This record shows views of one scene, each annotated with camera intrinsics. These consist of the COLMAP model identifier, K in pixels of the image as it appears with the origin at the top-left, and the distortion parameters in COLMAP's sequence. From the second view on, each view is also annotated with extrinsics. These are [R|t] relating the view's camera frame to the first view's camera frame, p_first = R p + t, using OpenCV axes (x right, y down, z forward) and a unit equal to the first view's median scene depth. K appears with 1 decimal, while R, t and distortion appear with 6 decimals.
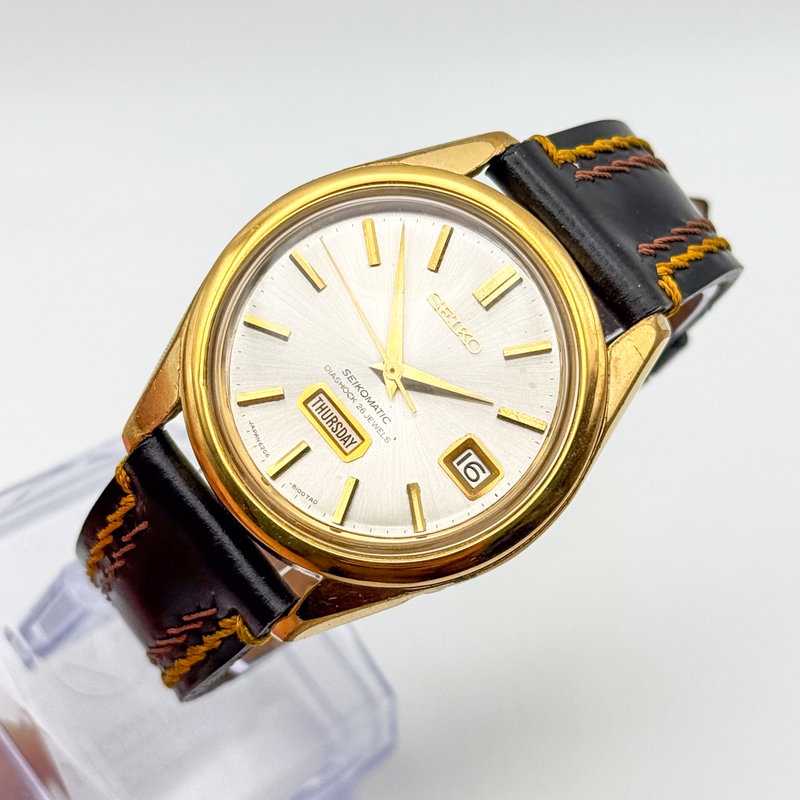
lens RADIAL K [[2189.5, 0, 386.8], [0, 2189.5, 367.9], [0, 0, 1]] dist [-0.093358, 0.437483]
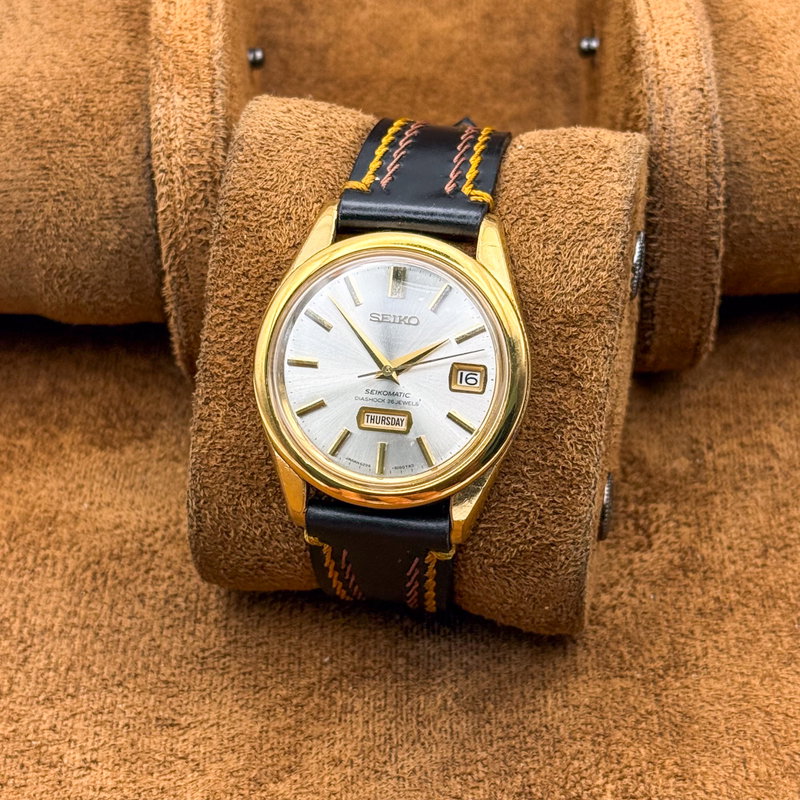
lens RADIAL K [[2189.5, 0, 386.8], [0, 2189.5, 367.9], [0, 0, 1]] dist [-0.093358, 0.437483]
pose [[0.703277, -0.707959, -0.064775, 0.100283], [0.710852, 0.701514, 0.050674, -0.076238], [0.009565, -0.081683, 0.996612, -0.521958]]
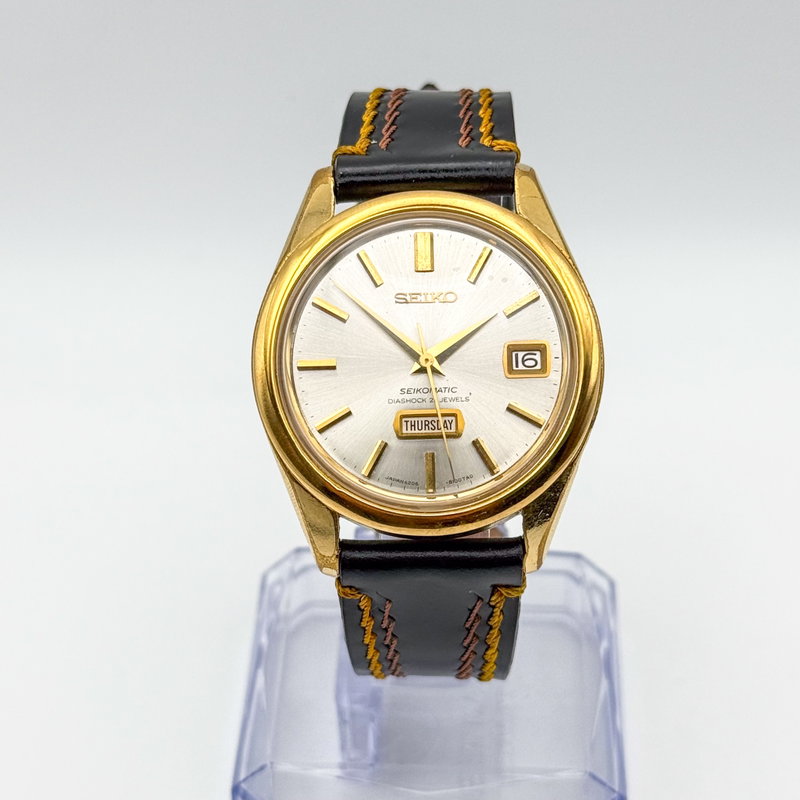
lens RADIAL K [[2189.5, 0, 386.8], [0, 2189.5, 367.9], [0, 0, 1]] dist [-0.093358, 0.437483]
pose [[0.617157, -0.779734, 0.105508, -0.139930], [0.778886, 0.624419, 0.058623, -0.083098], [-0.111591, 0.045999, 0.992689, -0.209564]]
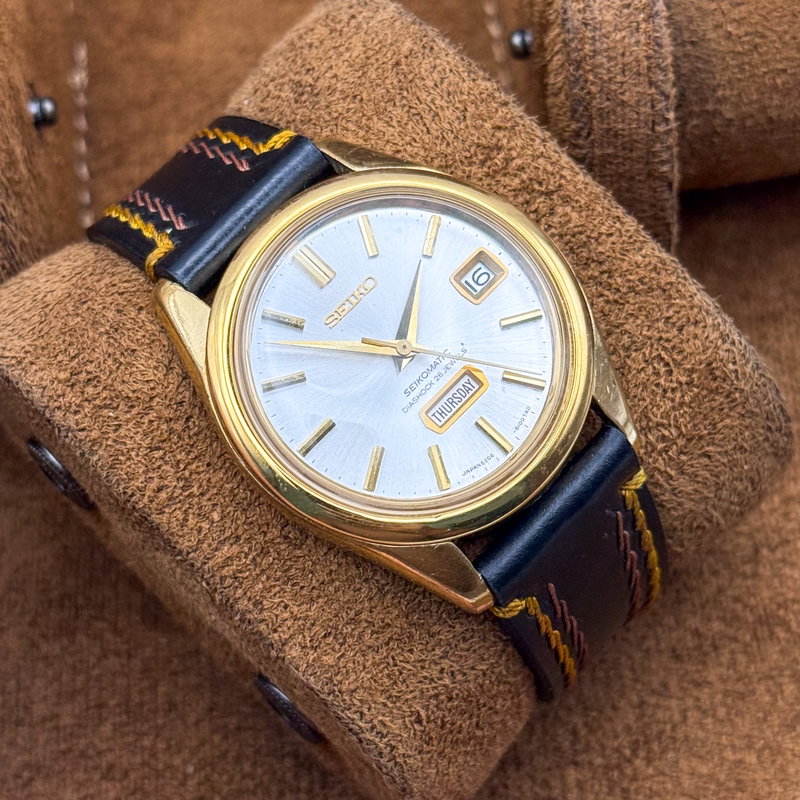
lens RADIAL K [[2189.5, 0, 386.8], [0, 2189.5, 367.9], [0, 0, 1]] dist [-0.093358, 0.437483]
pose [[-0.120459, -0.955572, 0.269019, -0.291884], [0.964109, -0.048020, 0.261128, -0.285066], [-0.236608, 0.290819, 0.927060, -0.008224]]
